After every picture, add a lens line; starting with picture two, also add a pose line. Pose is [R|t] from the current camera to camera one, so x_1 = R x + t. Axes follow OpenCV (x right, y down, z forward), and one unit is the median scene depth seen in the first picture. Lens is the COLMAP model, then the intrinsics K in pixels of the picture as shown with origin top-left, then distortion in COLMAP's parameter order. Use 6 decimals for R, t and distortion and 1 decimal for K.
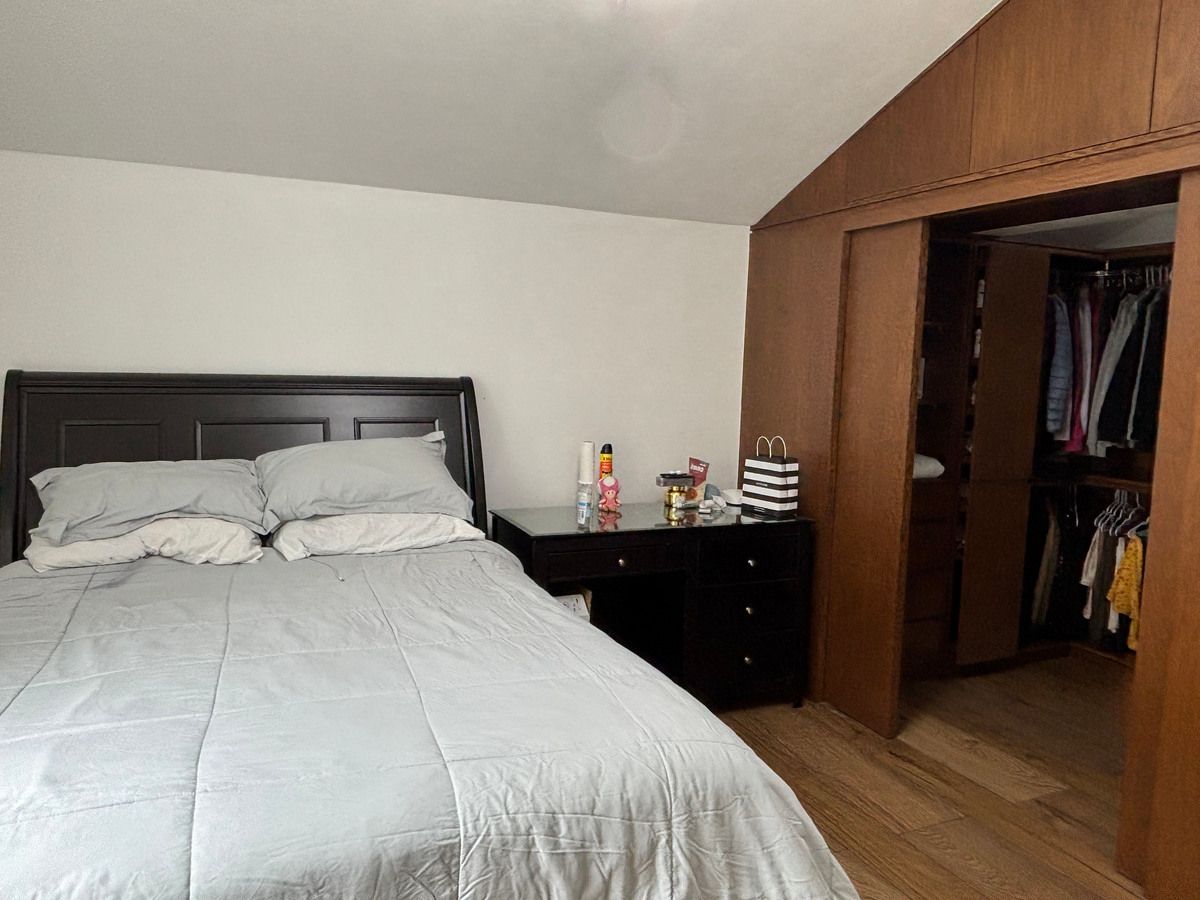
lens RADIAL K [[843.7, 0, 600.0], [0, 843.7, 450.0], [0, 0, 1]] dist [0.029853, -0.000480]
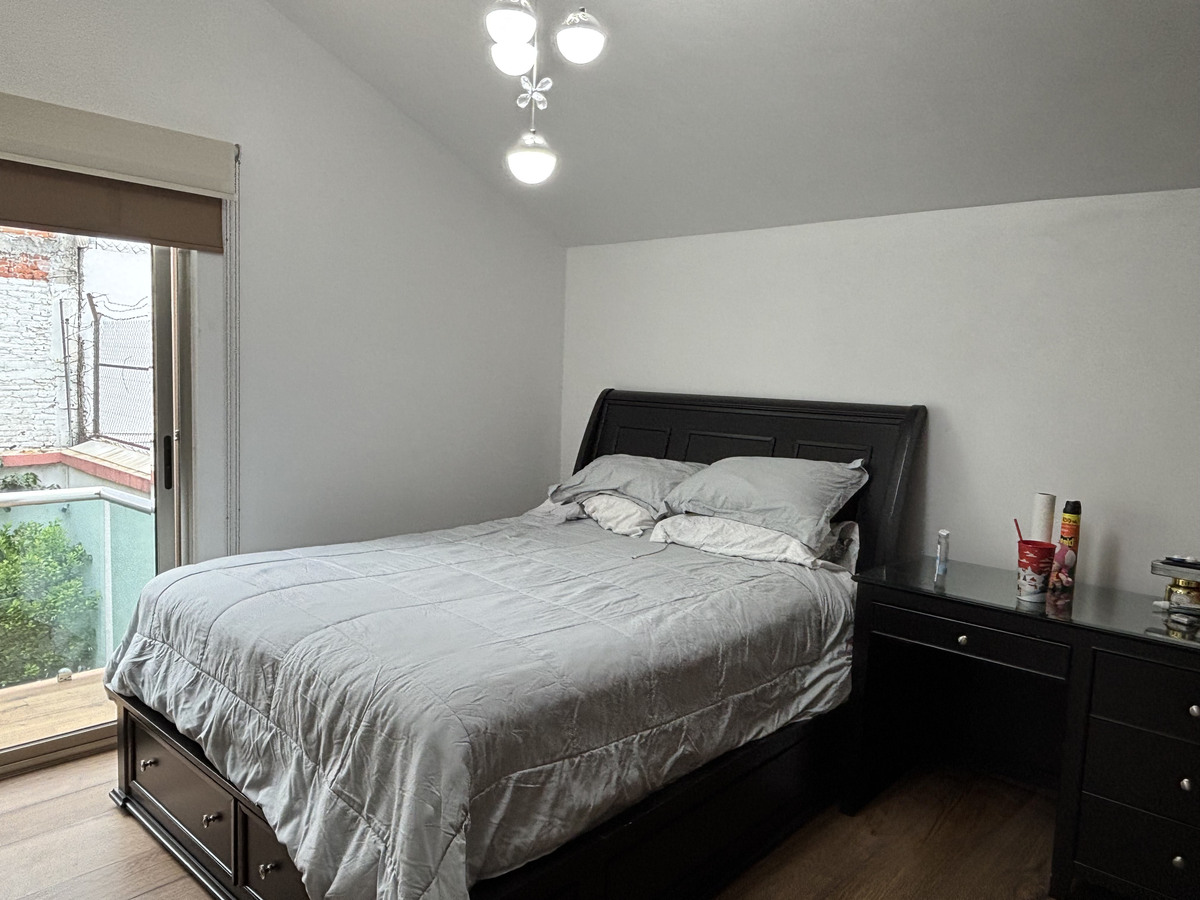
lens RADIAL K [[866.8, 0, 600.0], [0, 866.8, 450.0], [0, 0, 1]] dist [0.005828, 0.000833]
pose [[0.408217, 0.075971, -0.909718, 0.759673], [-0.129424, 0.991282, 0.024706, -0.023527], [0.903664, 0.107654, 0.414491, 0.410966]]
